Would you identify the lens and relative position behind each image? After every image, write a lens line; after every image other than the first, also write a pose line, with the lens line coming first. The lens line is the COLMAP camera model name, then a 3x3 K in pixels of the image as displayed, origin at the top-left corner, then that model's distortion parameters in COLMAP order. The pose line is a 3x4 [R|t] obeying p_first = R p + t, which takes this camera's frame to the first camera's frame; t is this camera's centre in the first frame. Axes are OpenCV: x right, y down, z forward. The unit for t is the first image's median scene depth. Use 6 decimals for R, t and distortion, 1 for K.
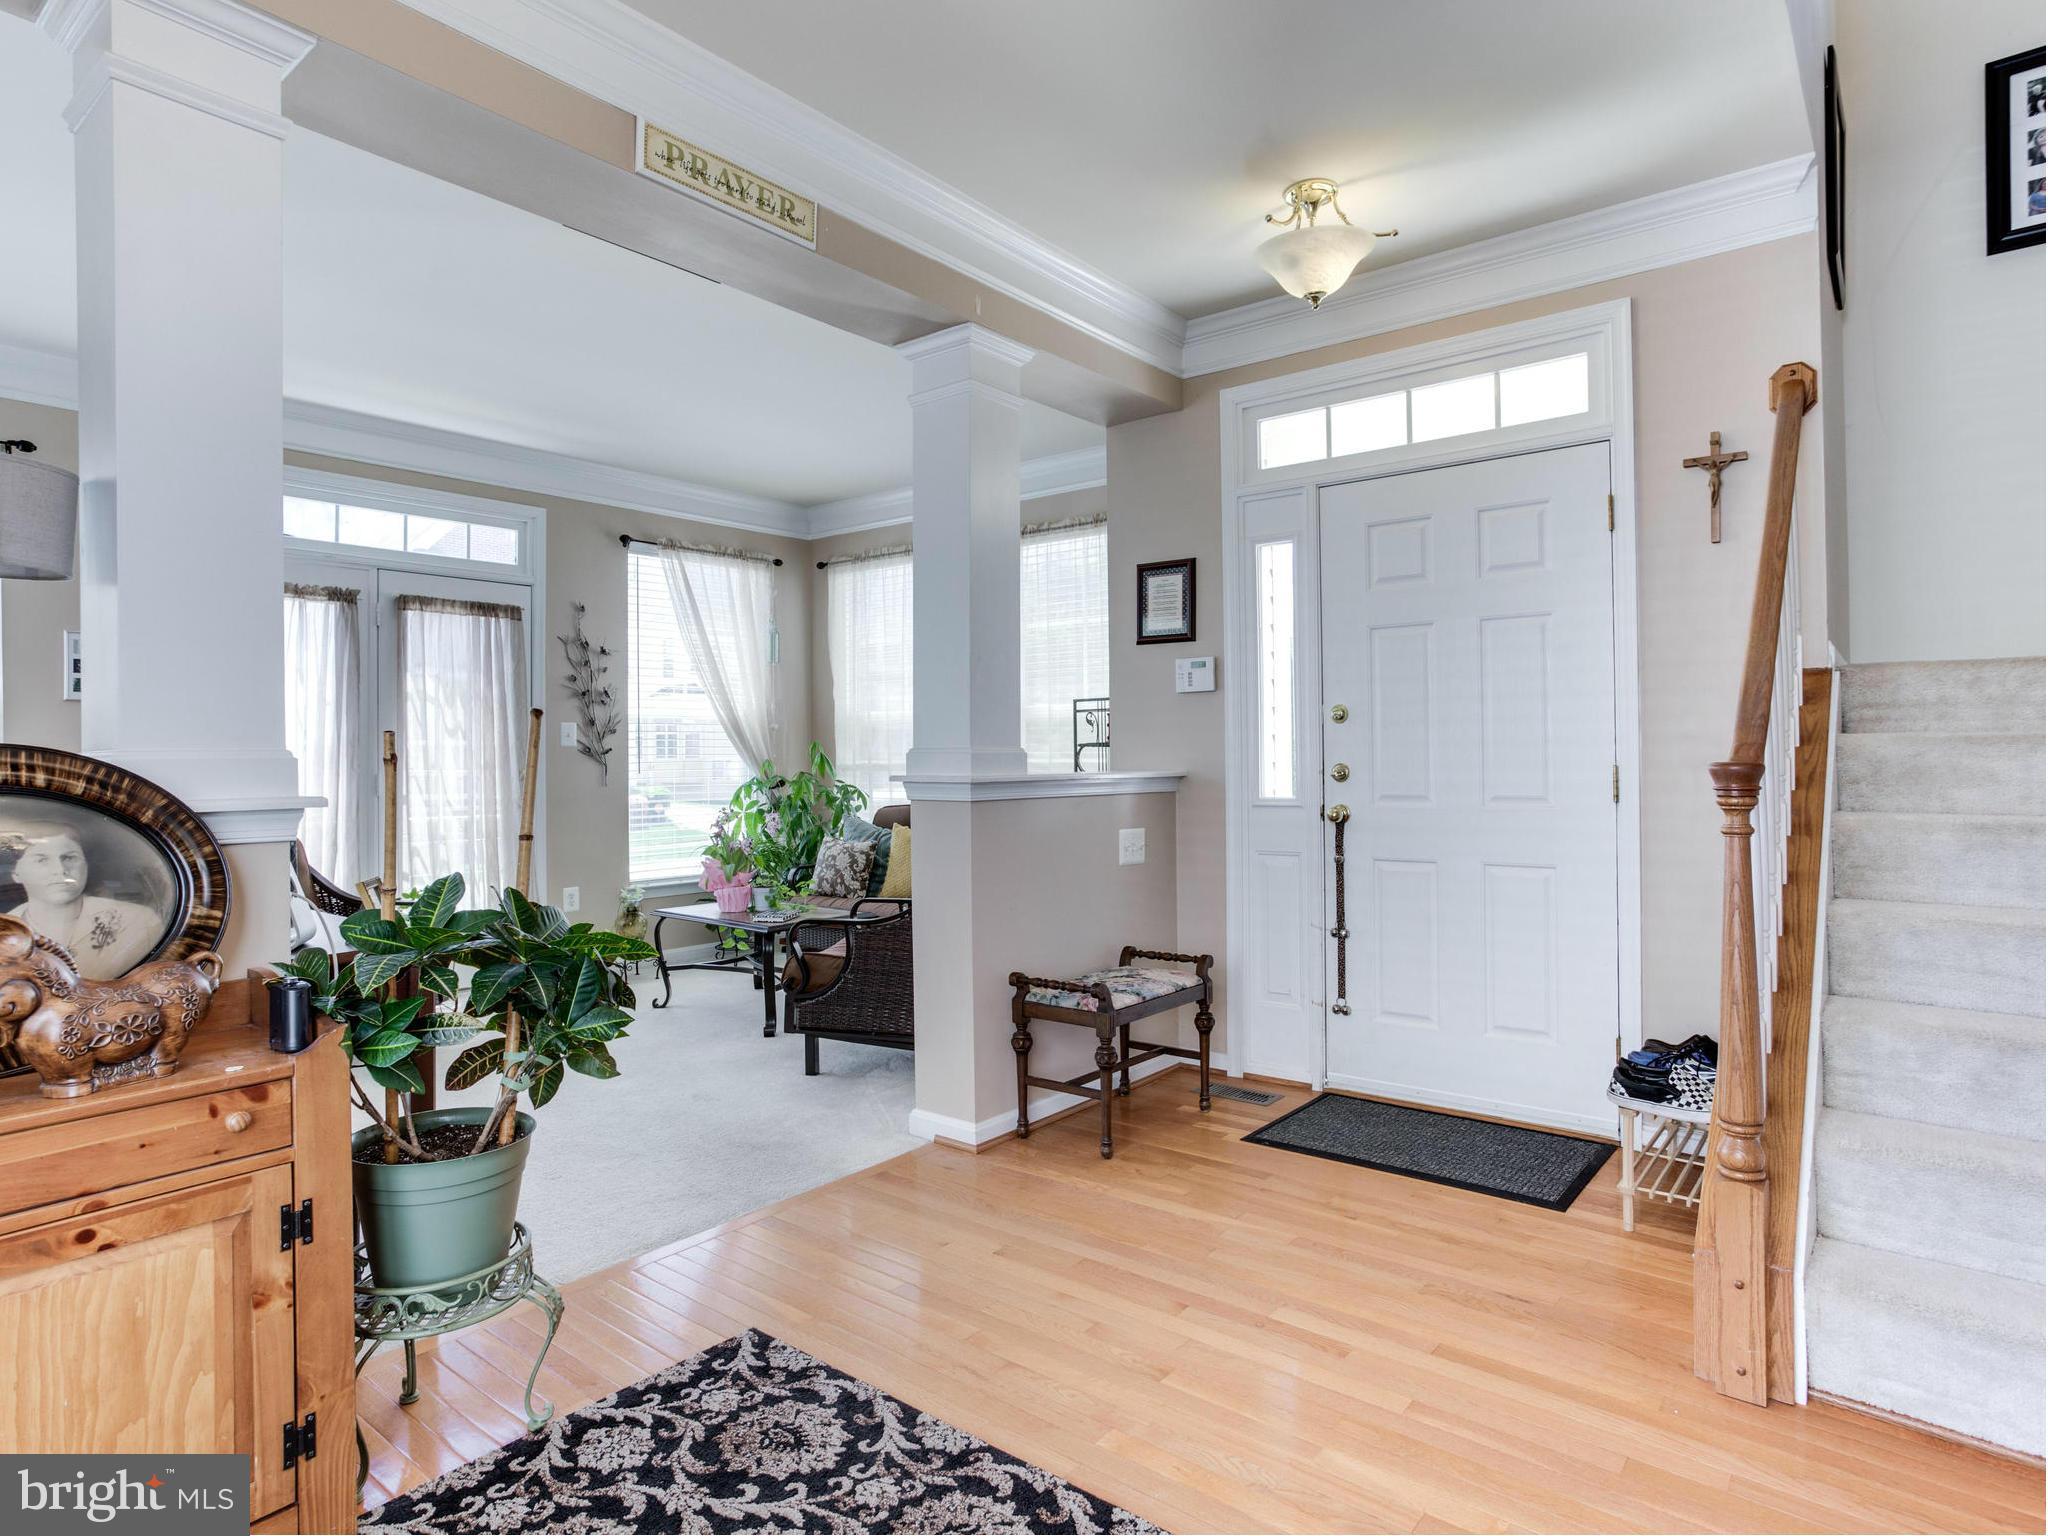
lens RADIAL K [[1137.3, 0, 974.2], [0, 1137.3, 747.0], [0, 0, 1]] dist [-0.051409, 0.017923]
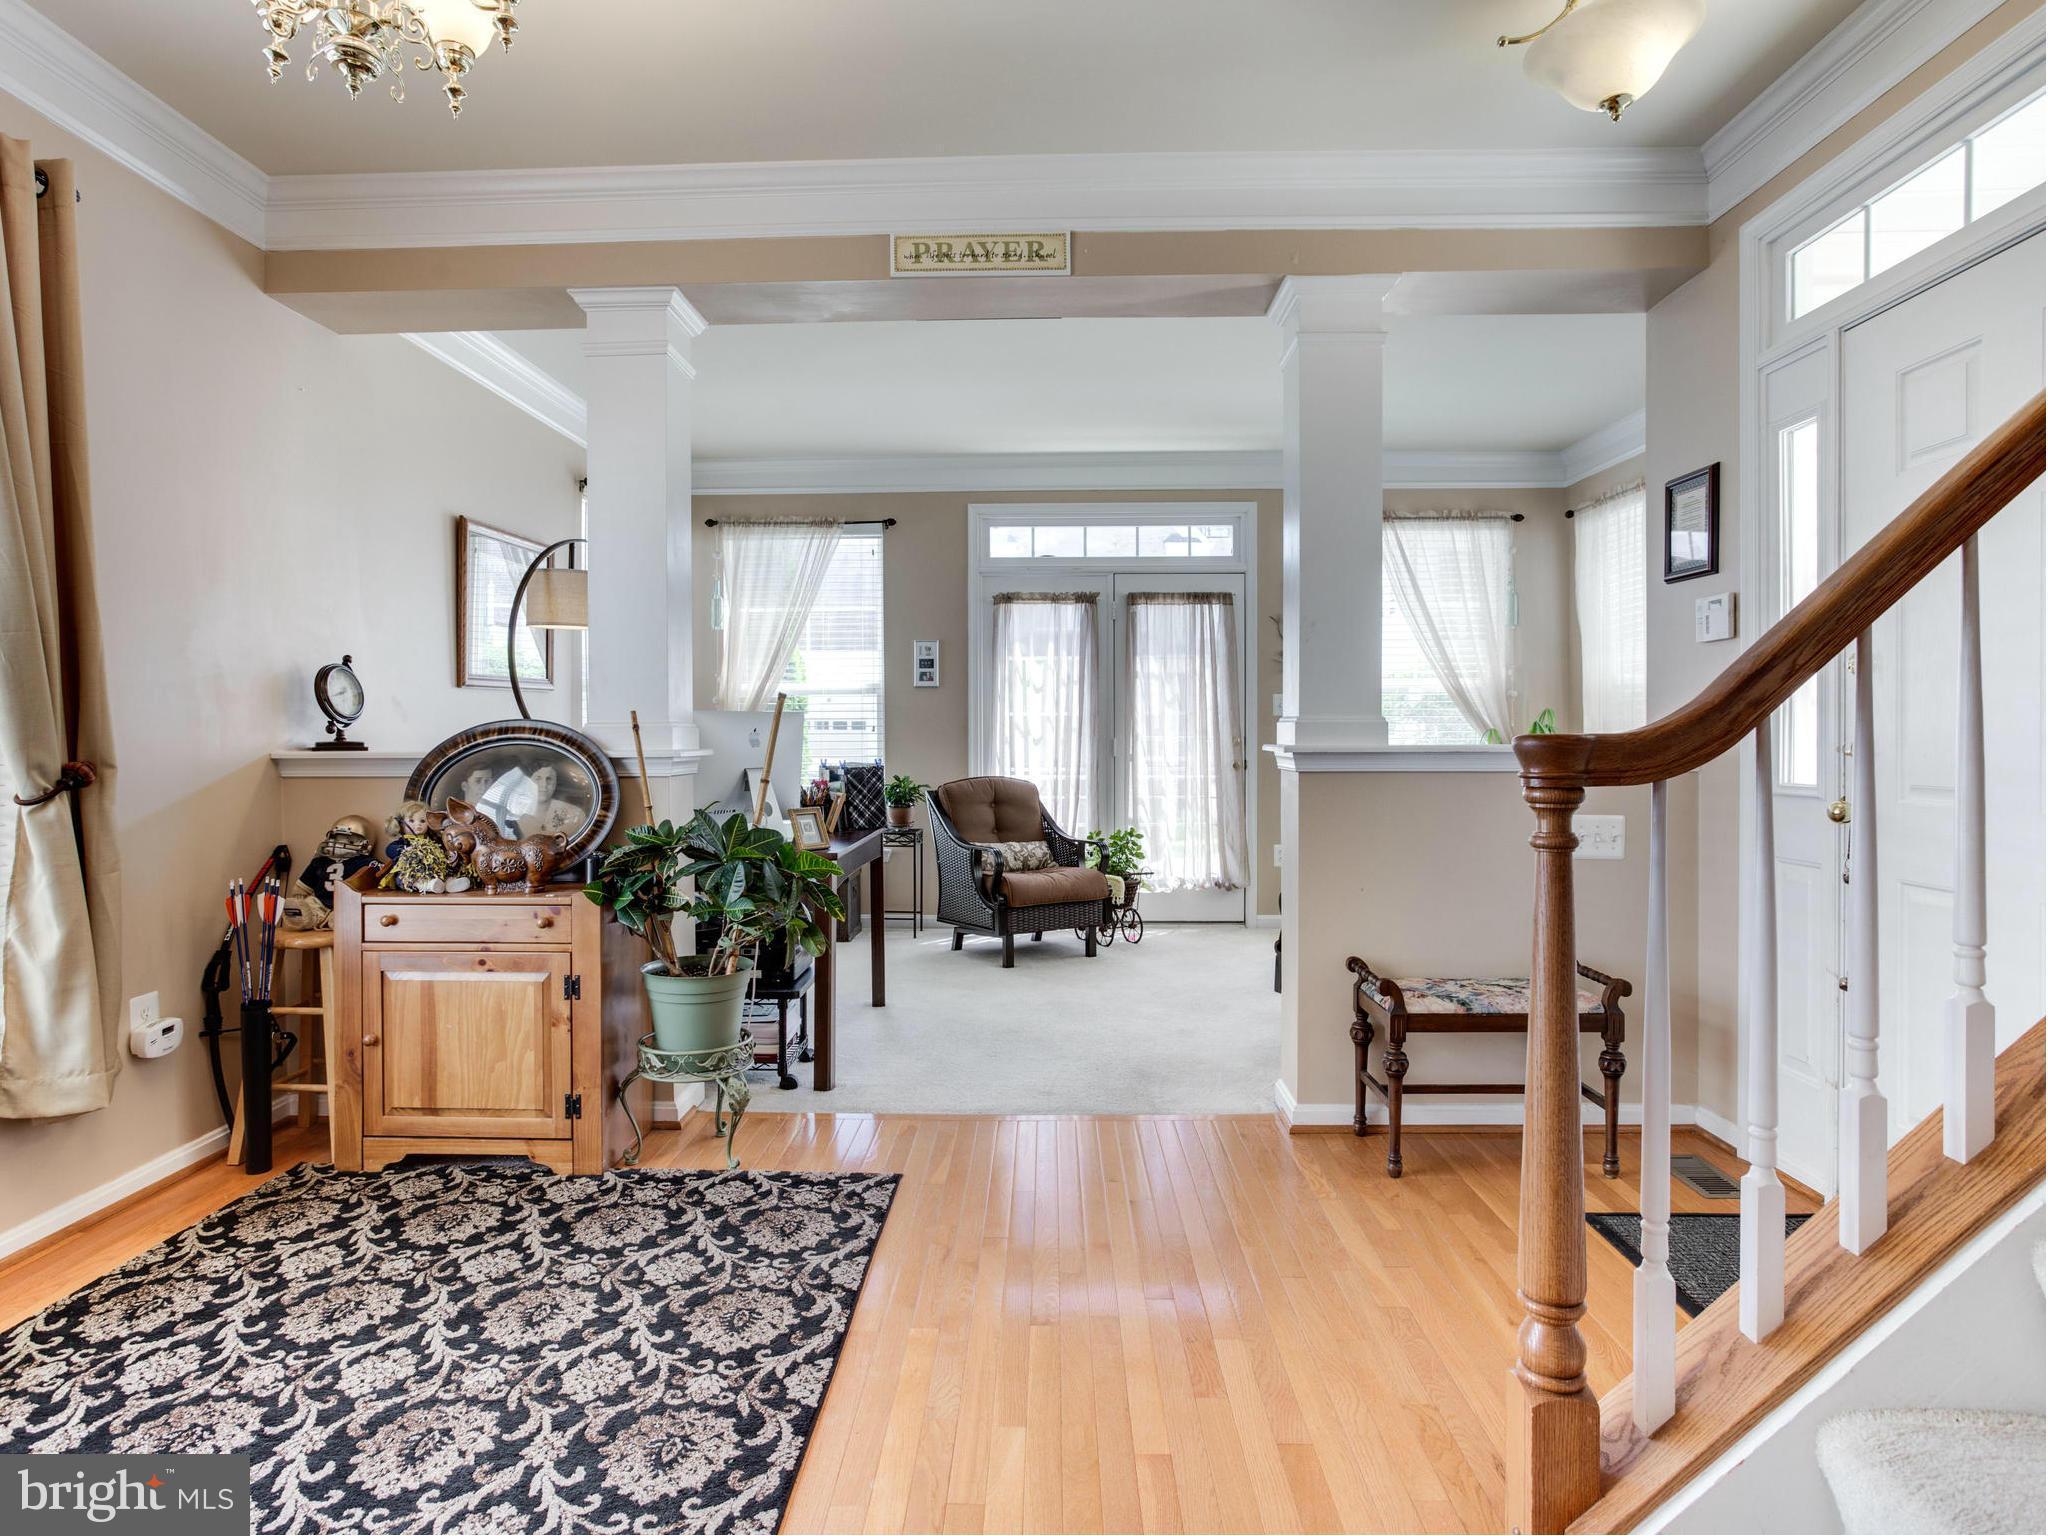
lens RADIAL K [[1137.3, 0, 1037.6], [0, 1137.3, 738.9], [0, 0, 1]] dist [-0.051409, 0.017923]
pose [[0.619778, 0.010118, -0.784712, 0.517231], [0.006352, 0.999819, 0.017909, 0.001093], [0.784751, -0.016084, 0.619602, 0.191751]]
